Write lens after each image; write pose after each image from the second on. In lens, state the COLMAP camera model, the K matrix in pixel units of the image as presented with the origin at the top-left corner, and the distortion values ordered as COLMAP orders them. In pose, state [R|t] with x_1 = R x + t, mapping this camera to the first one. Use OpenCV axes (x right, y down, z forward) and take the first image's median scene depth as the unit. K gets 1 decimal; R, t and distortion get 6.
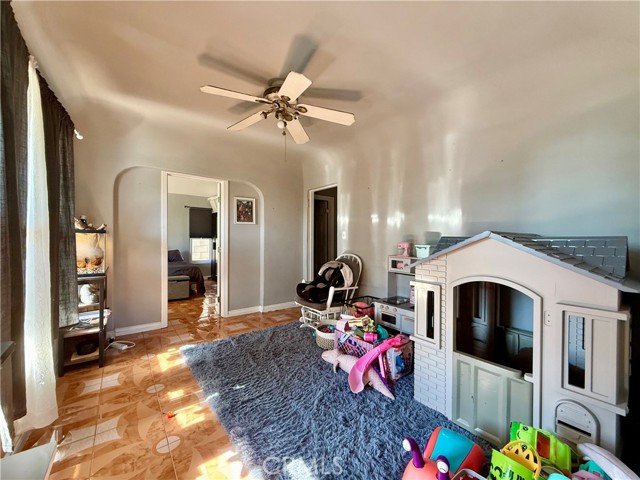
lens RADIAL K [[261.1, 0, 321.1], [0, 261.1, 238.2], [0, 0, 1]] dist [-0.005701, -0.000085]
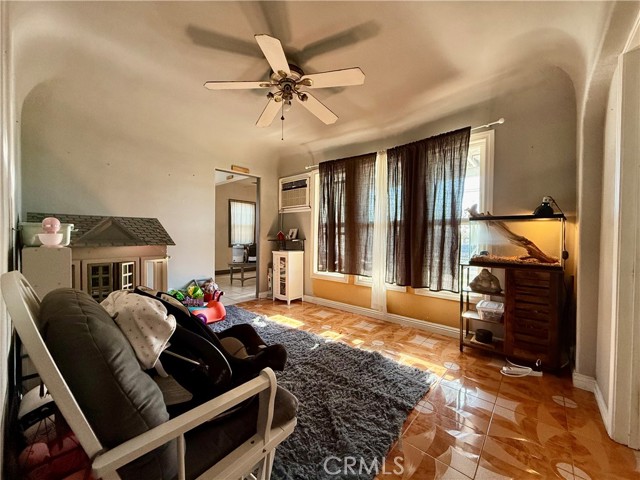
lens RADIAL K [[261.1, 0, 319.3], [0, 261.1, 236.4], [0, 0, 1]] dist [-0.005701, -0.000085]
pose [[-0.981776, -0.008985, -0.189828, -0.096689], [-0.013220, 0.999691, 0.021060, 0.029587], [0.189580, 0.023186, -0.981592, 2.014008]]
